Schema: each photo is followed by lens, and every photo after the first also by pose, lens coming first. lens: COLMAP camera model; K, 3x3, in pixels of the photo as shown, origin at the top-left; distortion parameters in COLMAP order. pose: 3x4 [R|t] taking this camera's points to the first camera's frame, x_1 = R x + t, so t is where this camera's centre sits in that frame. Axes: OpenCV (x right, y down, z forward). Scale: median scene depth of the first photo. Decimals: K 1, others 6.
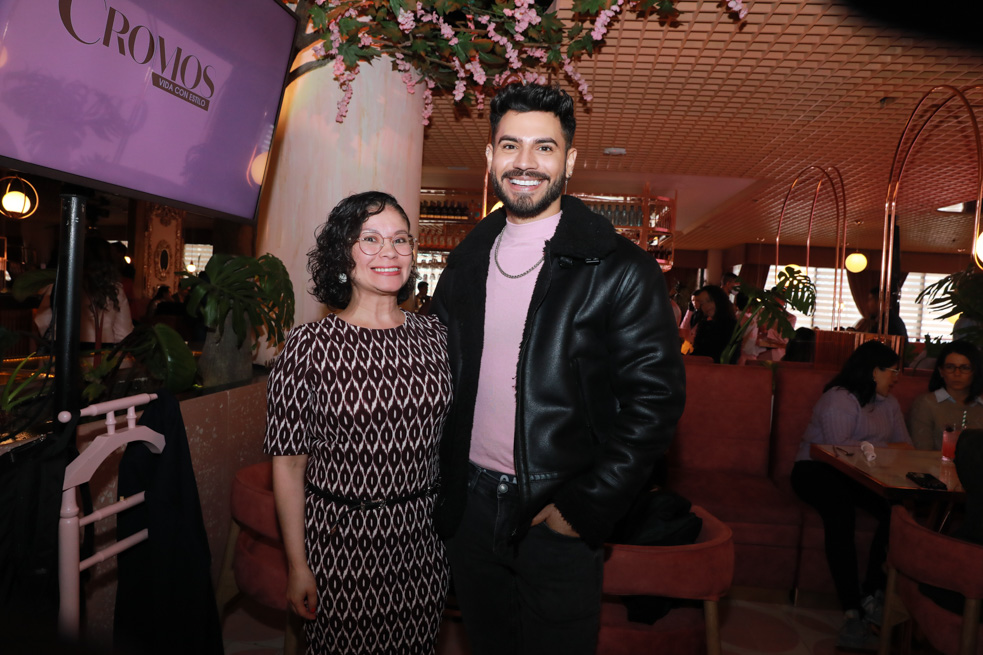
lens RADIAL K [[664.0, 0, 488.0], [0, 664.0, 329.6], [0, 0, 1]] dist [-0.106605, 0.080598]
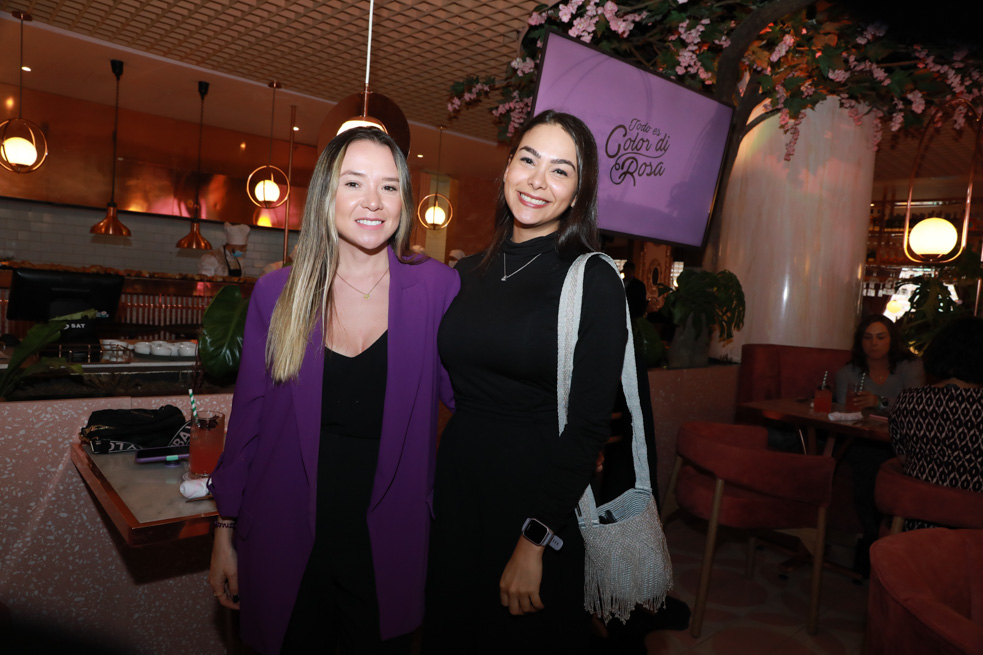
lens RADIAL K [[664.0, 0, 488.0], [0, 664.0, 329.6], [0, 0, 1]] dist [-0.106605, 0.080598]
pose [[0.756441, 0.039599, -0.652862, 0.154214], [-0.055754, 0.998436, -0.004040, 0.031272], [0.651681, 0.039455, 0.757466, -0.262487]]
